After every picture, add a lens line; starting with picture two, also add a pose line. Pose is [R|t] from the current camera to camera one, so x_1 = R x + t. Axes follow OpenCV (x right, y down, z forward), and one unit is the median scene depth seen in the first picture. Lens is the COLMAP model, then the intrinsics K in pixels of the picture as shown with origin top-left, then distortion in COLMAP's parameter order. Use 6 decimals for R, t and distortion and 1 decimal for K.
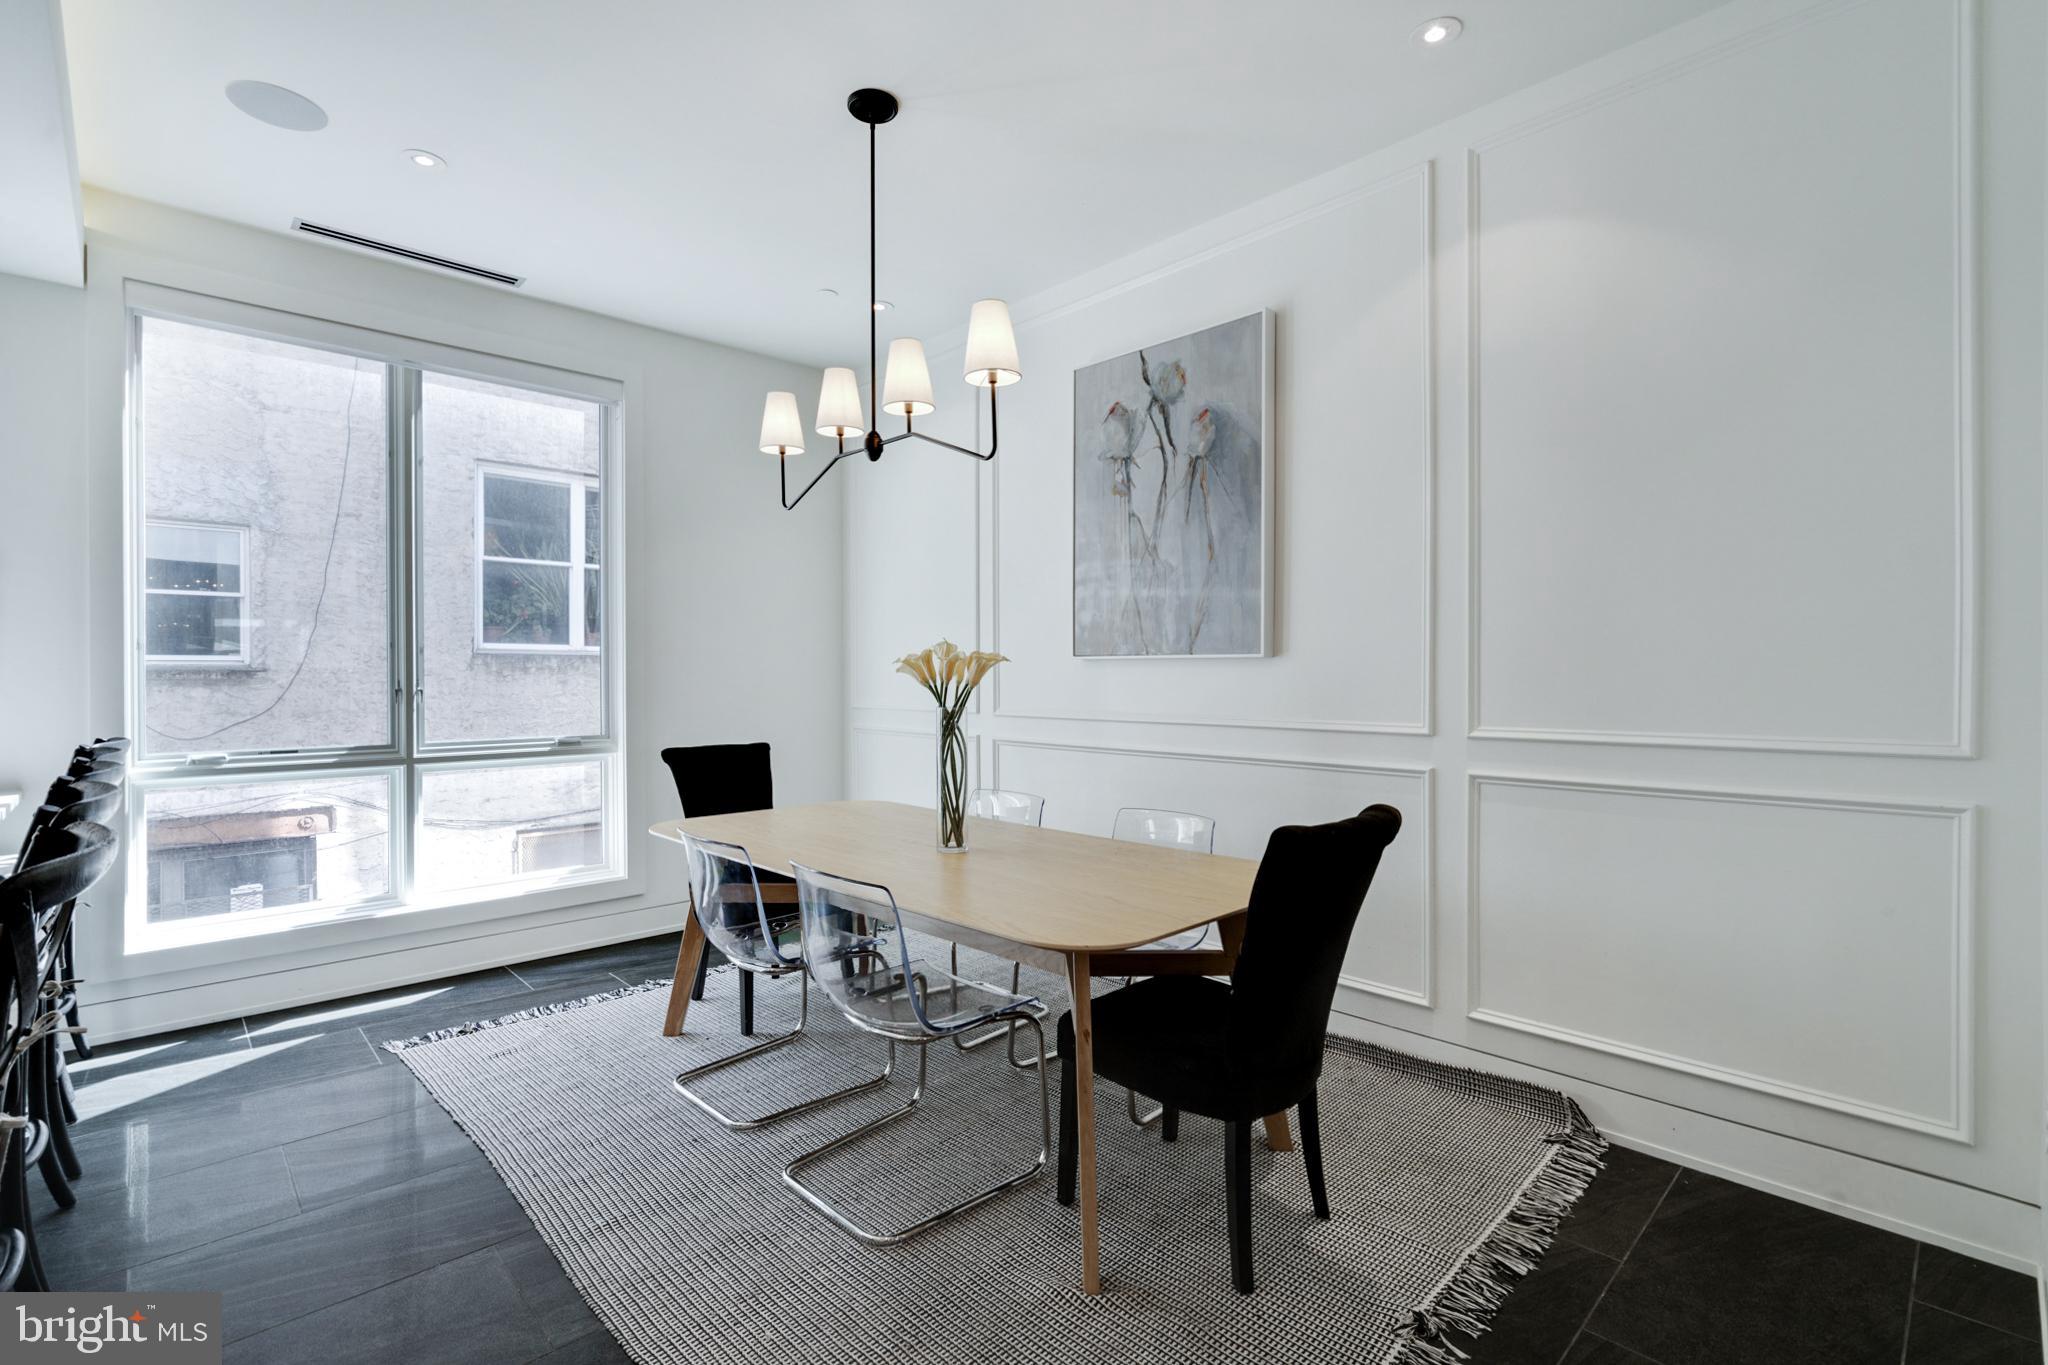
lens RADIAL K [[925.1, 0, 1019.7], [0, 925.1, 680.5], [0, 0, 1]] dist [-0.002674, 0.000026]
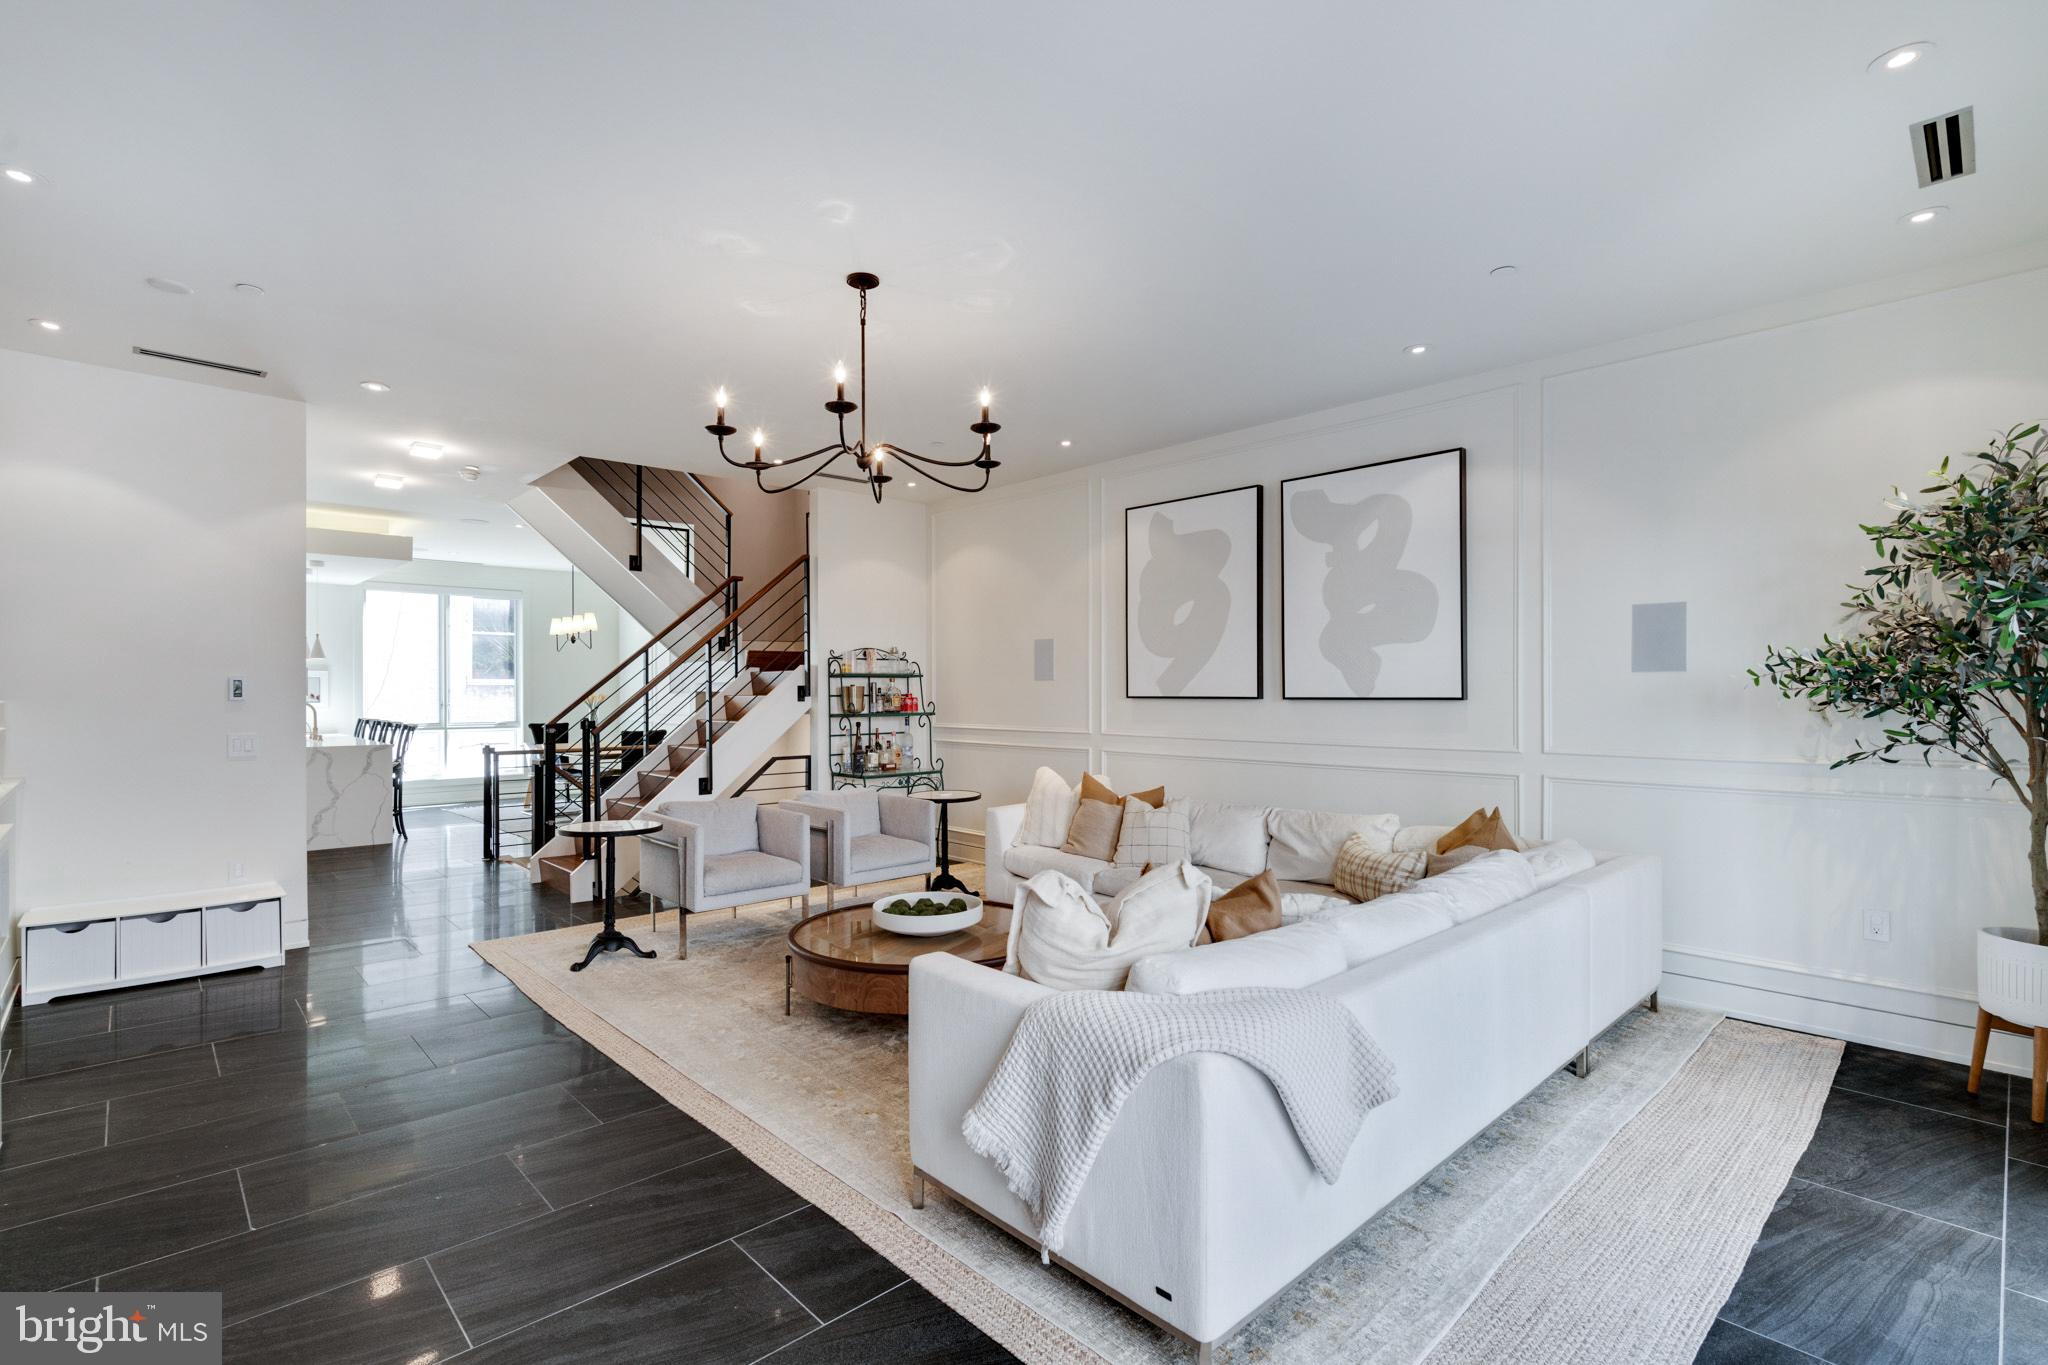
lens RADIAL K [[954.6, 0, 1017.1], [0, 954.6, 687.1], [0, 0, 1]] dist [-0.000978, -0.000167]
pose [[0.999953, 0.000179, -0.009657, 1.317605], [-0.000265, 0.999960, -0.008932, -0.019588], [0.009655, 0.008934, 0.999913, -2.236472]]
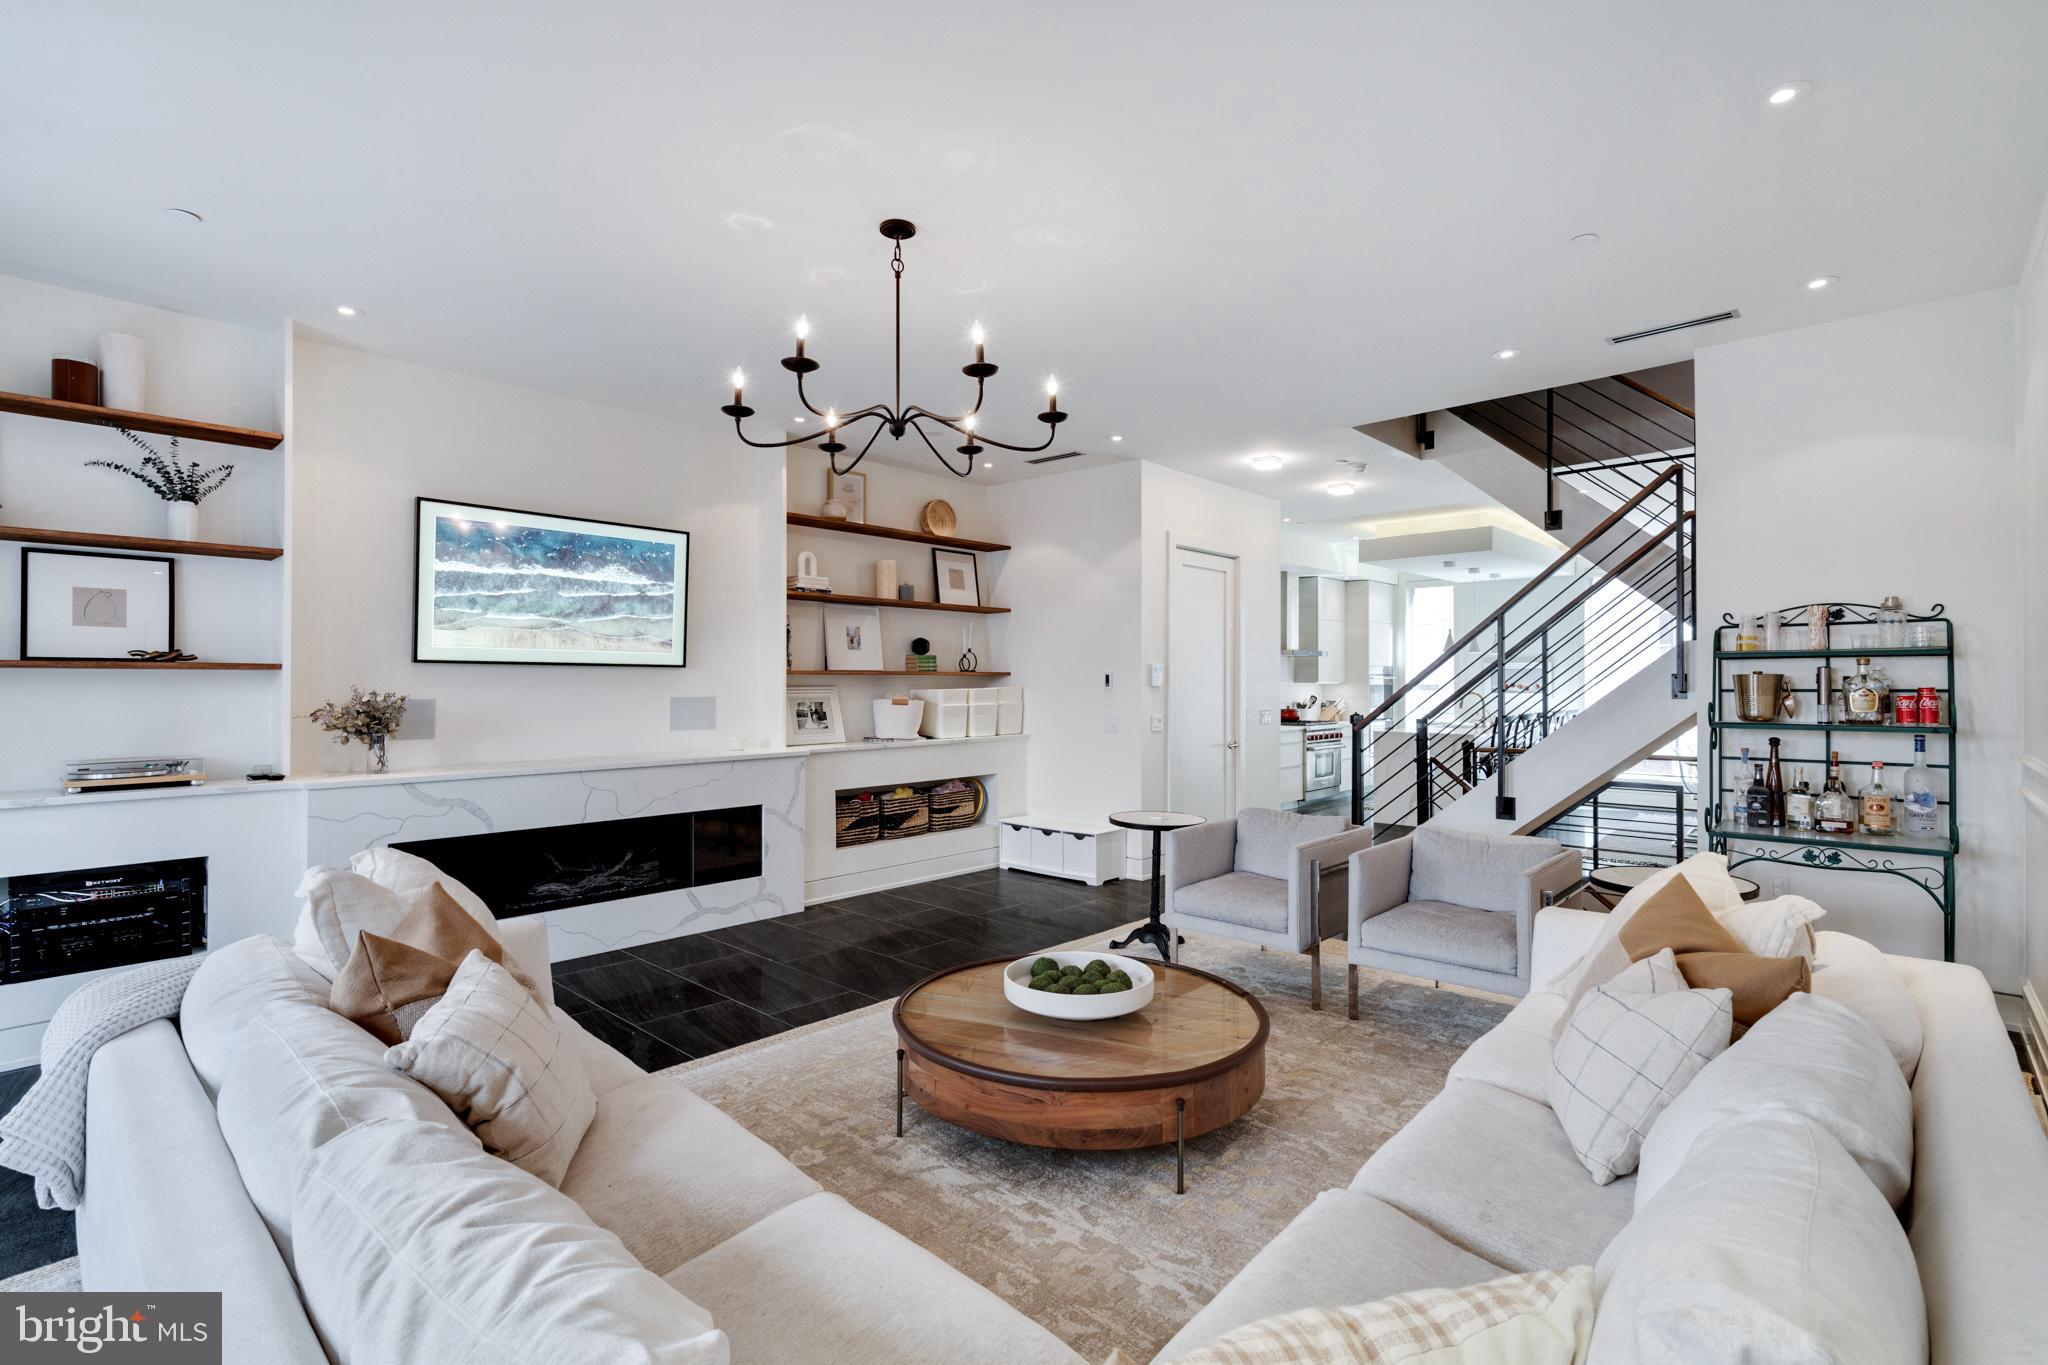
lens RADIAL K [[938.3, 0, 1017.6], [0, 938.3, 677.1], [0, 0, 1]] dist [0.000919, 0.000361]
pose [[0.059989, -0.004101, -0.998191, 2.073462], [-0.003504, 0.999985, -0.004319, -0.028213], [0.998193, 0.003757, 0.059974, -1.123681]]
